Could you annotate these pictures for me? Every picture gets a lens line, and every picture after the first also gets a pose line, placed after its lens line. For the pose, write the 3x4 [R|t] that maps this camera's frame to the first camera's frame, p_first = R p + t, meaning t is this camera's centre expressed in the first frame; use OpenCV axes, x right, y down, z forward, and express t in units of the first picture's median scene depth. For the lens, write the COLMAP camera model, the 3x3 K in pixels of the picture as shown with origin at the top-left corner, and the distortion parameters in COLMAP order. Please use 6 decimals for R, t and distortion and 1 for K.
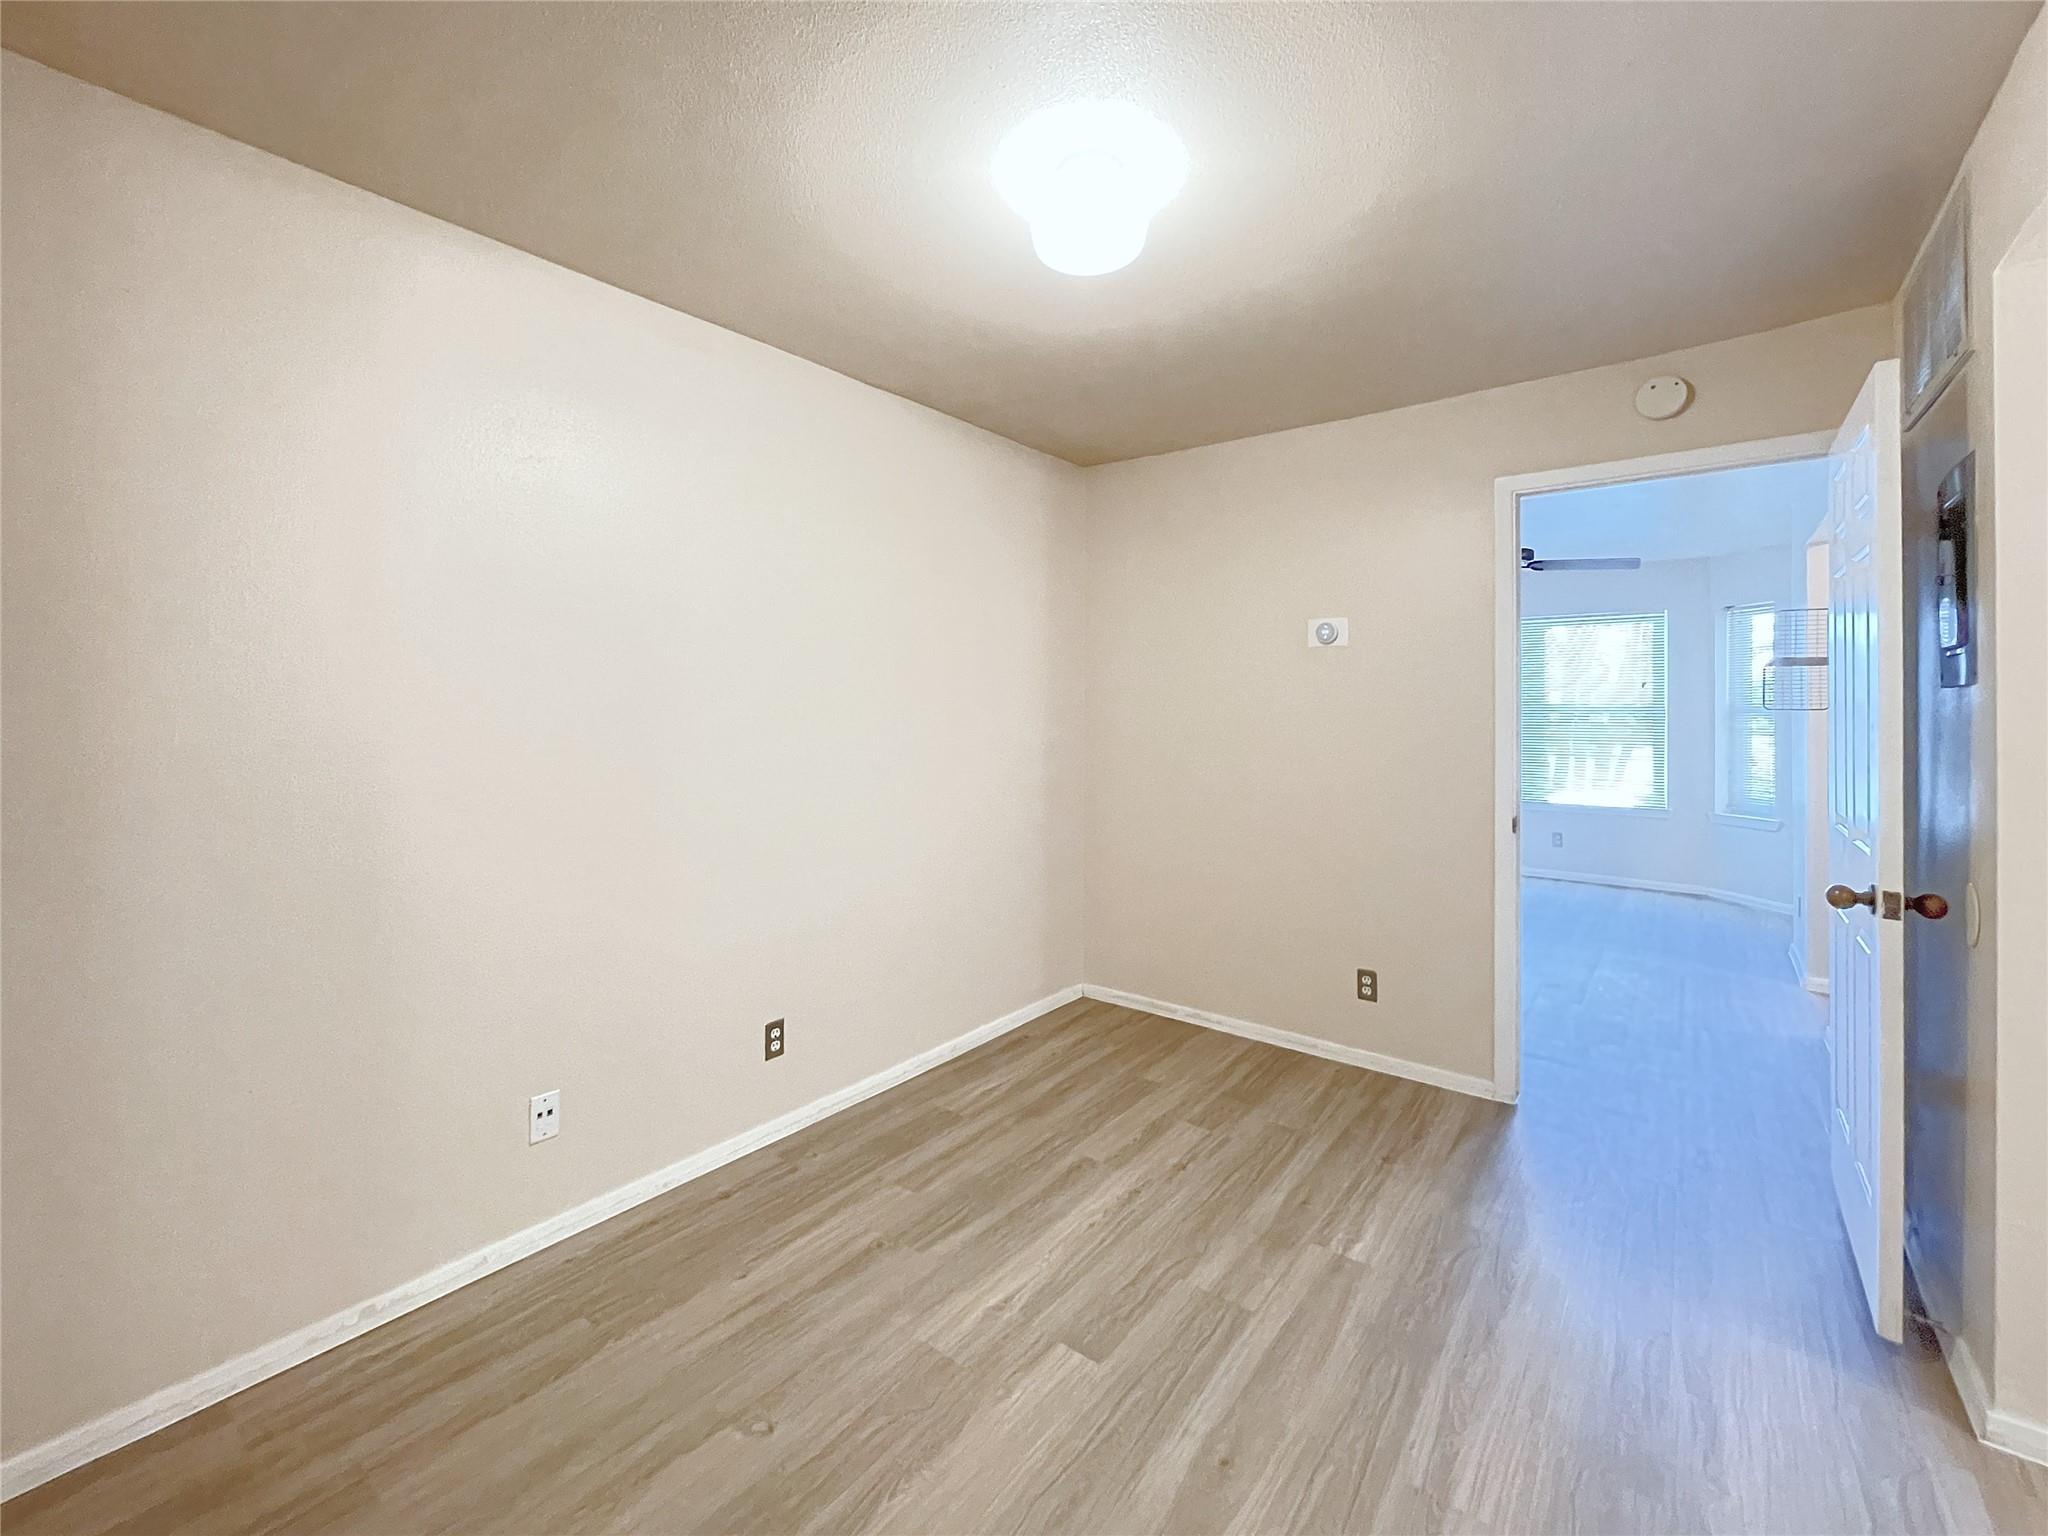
lens RADIAL K [[842.1, 0, 1016.2], [0, 842.1, 758.5], [0, 0, 1]] dist [-0.001429, -0.000333]
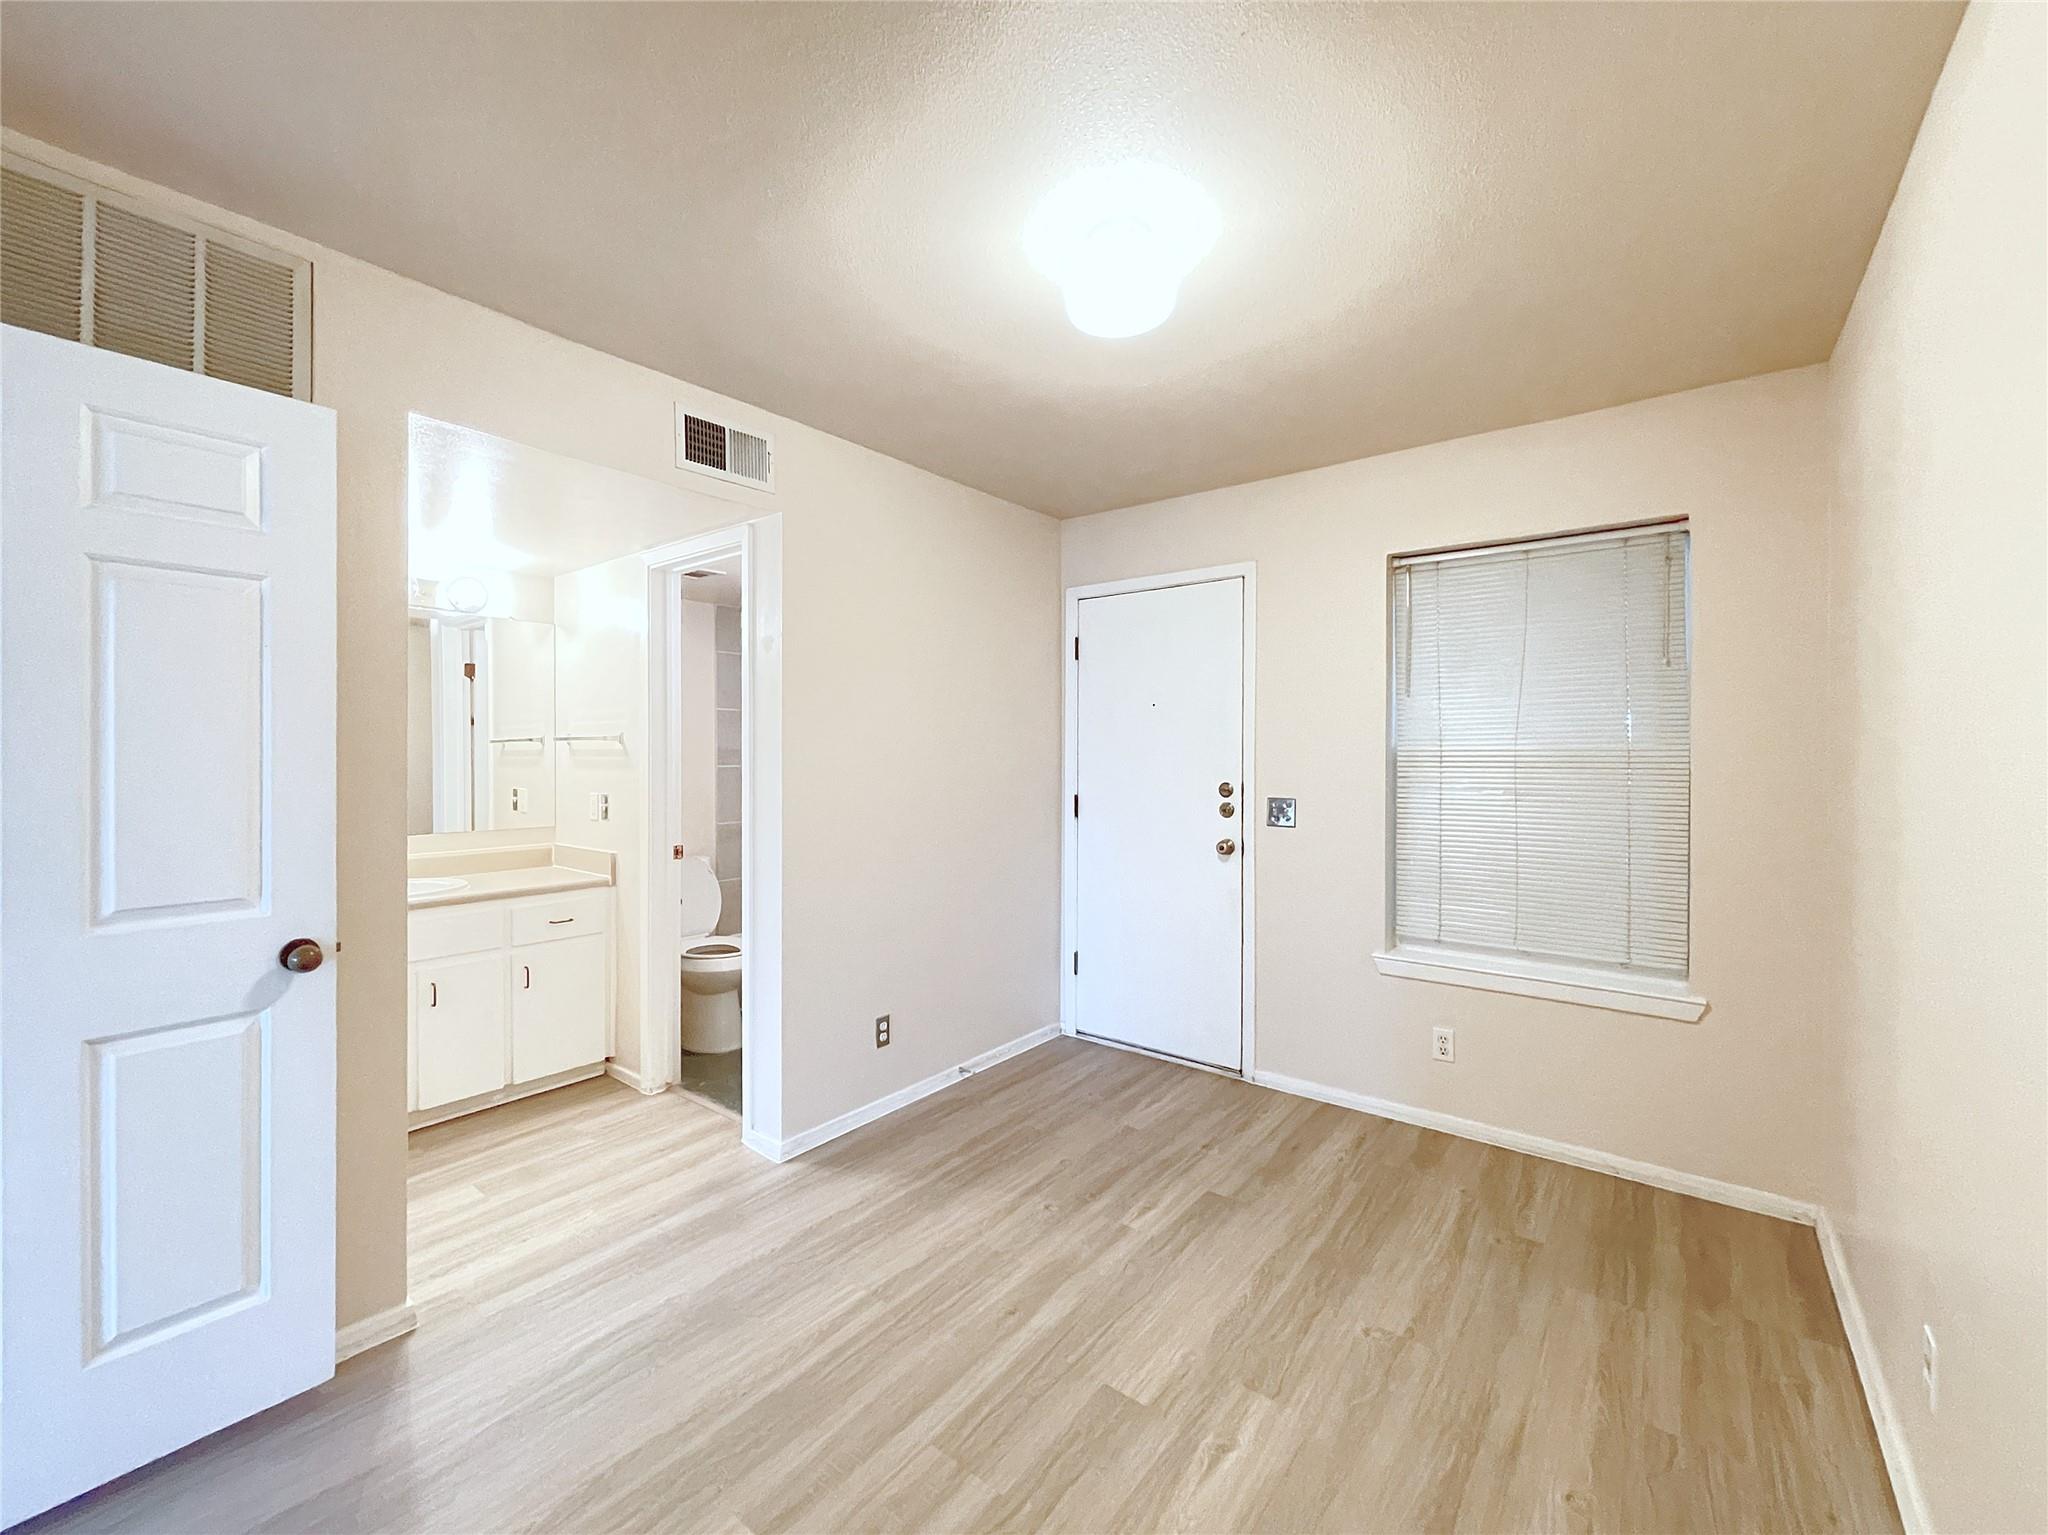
lens RADIAL K [[842.1, 0, 1016.2], [0, 842.1, 758.0], [0, 0, 1]] dist [-0.001429, -0.000333]
pose [[-0.999980, -0.003845, -0.005001, 0.217065], [-0.004115, 0.998466, 0.055218, -0.116282], [0.004781, 0.055237, -0.998462, 1.991568]]
